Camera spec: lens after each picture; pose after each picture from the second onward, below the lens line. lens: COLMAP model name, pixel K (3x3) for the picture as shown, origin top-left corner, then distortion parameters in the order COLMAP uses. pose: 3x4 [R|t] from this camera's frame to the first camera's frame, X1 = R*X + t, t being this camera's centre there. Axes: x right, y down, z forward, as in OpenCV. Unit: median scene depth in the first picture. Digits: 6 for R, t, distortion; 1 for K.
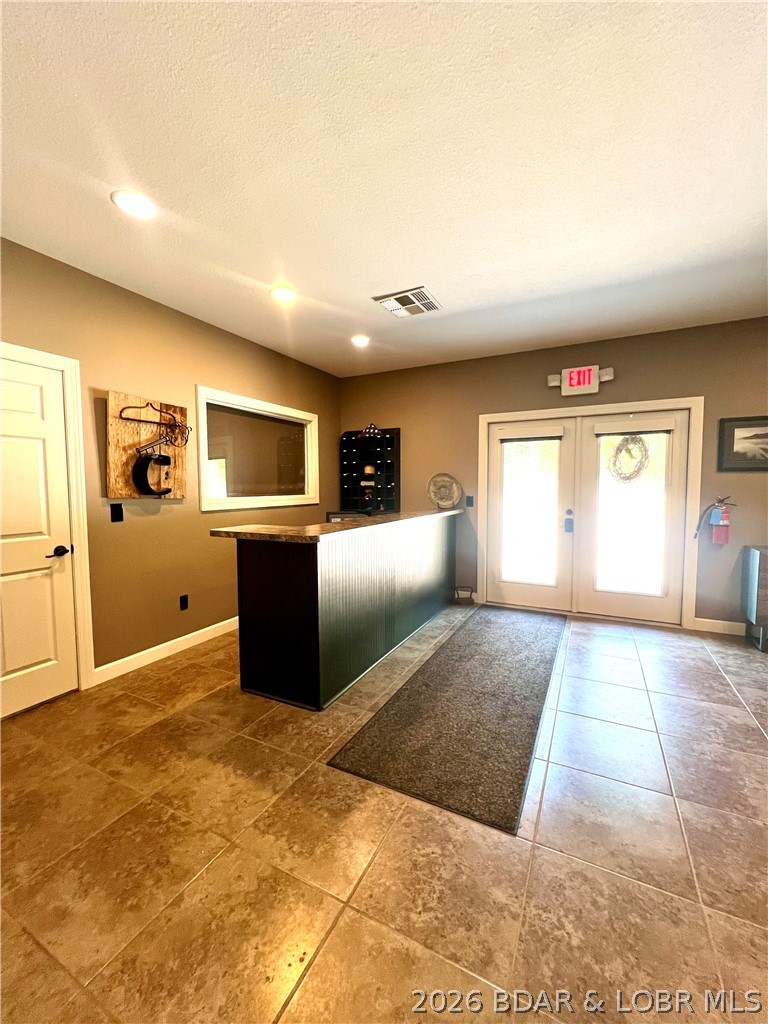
lens RADIAL K [[410.4, 0, 387.2], [0, 410.4, 511.9], [0, 0, 1]] dist [-0.001445, 0.000478]
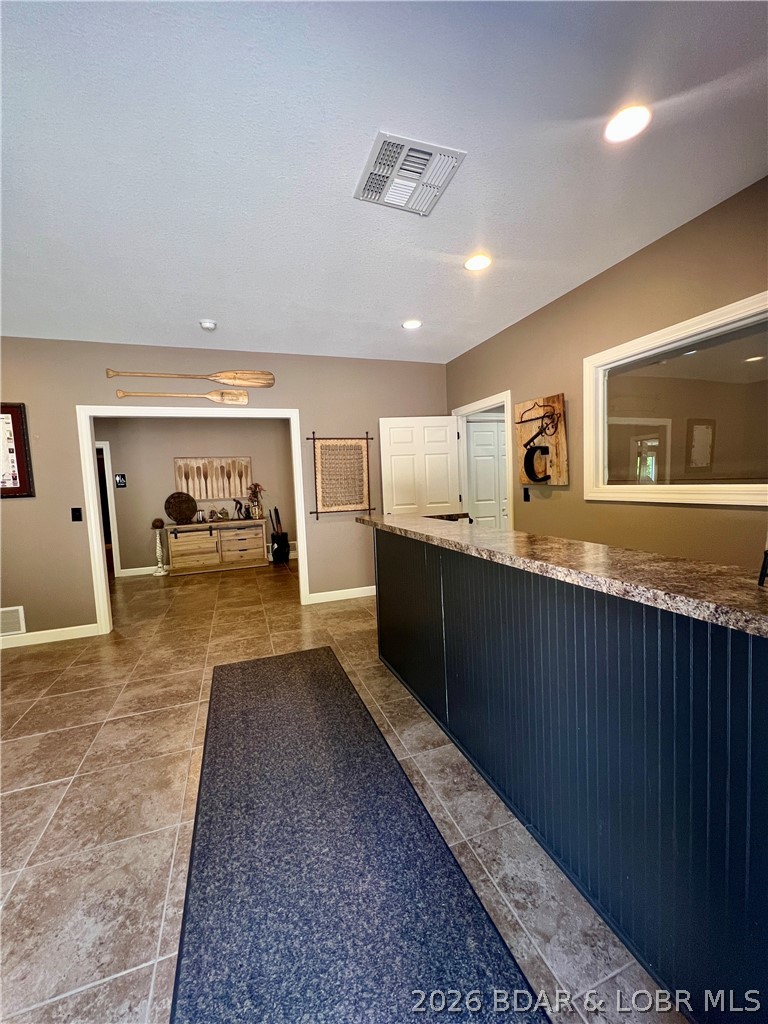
lens RADIAL K [[410.4, 0, 387.2], [0, 410.4, 511.9], [0, 0, 1]] dist [-0.001445, 0.000478]
pose [[-0.679165, 0.088036, -0.728687, 0.576401], [0.000009, 0.992782, 0.119934, -0.095418], [0.733986, 0.081448, -0.674264, 1.480737]]
